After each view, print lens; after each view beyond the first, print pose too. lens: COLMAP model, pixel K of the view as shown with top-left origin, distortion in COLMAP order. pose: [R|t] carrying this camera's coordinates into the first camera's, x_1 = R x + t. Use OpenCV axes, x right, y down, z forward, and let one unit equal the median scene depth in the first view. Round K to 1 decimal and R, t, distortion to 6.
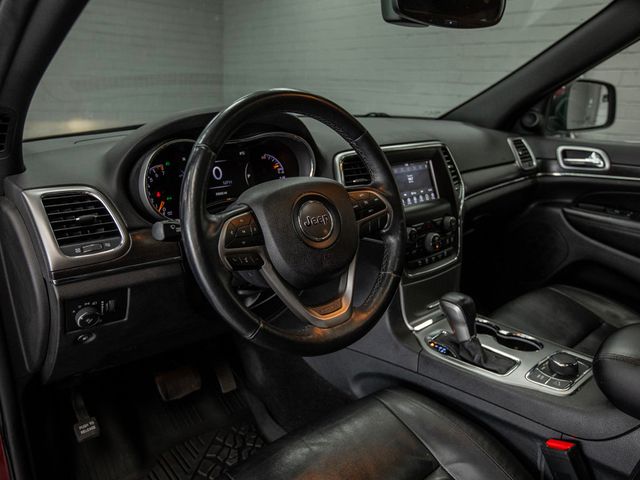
lens RADIAL K [[541.9, 0, 320.0], [0, 541.9, 240.0], [0, 0, 1]] dist [-0.001027, 0.009668]
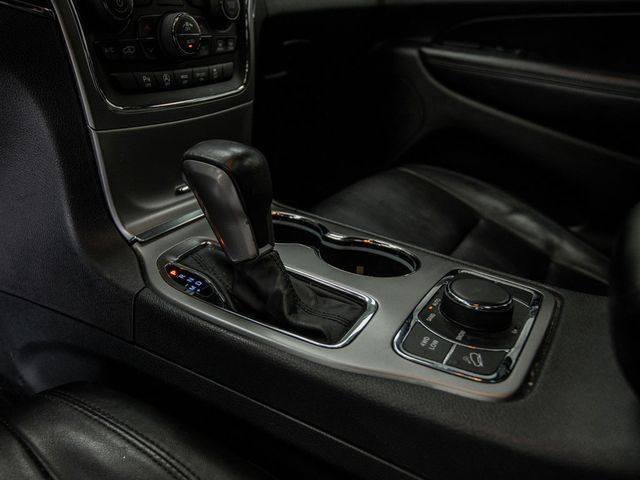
lens RADIAL K [[541.9, 0, 320.0], [0, 541.9, 240.0], [0, 0, 1]] dist [-0.001027, 0.009668]
pose [[0.951557, -0.040467, 0.304799, 0.184657], [-0.005104, 0.989086, 0.147249, 0.104253], [-0.307431, -0.141671, 0.940965, 0.566012]]
